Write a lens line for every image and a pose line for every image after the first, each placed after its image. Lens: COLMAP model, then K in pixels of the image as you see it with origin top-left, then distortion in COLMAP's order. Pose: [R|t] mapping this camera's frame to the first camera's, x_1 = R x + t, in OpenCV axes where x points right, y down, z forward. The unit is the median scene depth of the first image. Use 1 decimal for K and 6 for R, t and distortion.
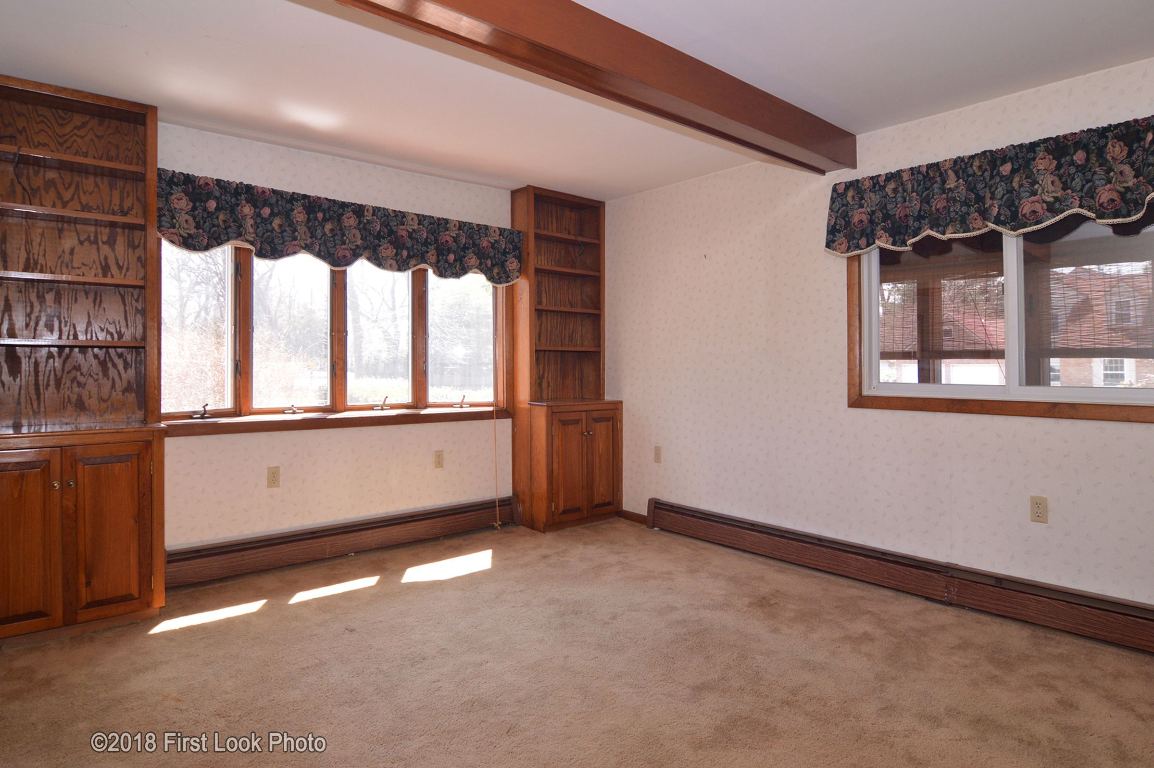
lens RADIAL K [[675.0, 0, 619.2], [0, 675.0, 386.2], [0, 0, 1]] dist [0.001597, -0.017298]
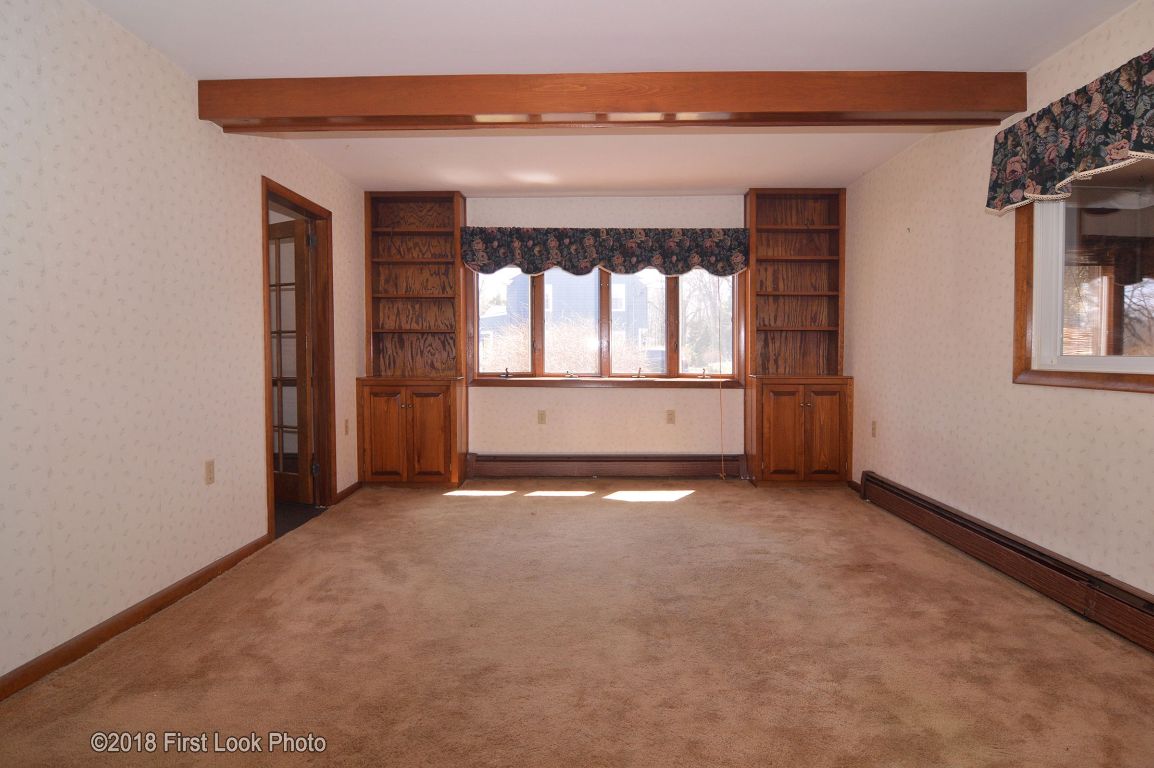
lens RADIAL K [[610.9, 0, 611.0], [0, 610.9, 387.9], [0, 0, 1]] dist [-0.004186, -0.007400]
pose [[0.760588, 0.032531, -0.648419, 0.475132], [-0.016265, 0.999385, 0.031060, 0.022123], [0.649031, -0.013077, 0.760650, 0.047896]]
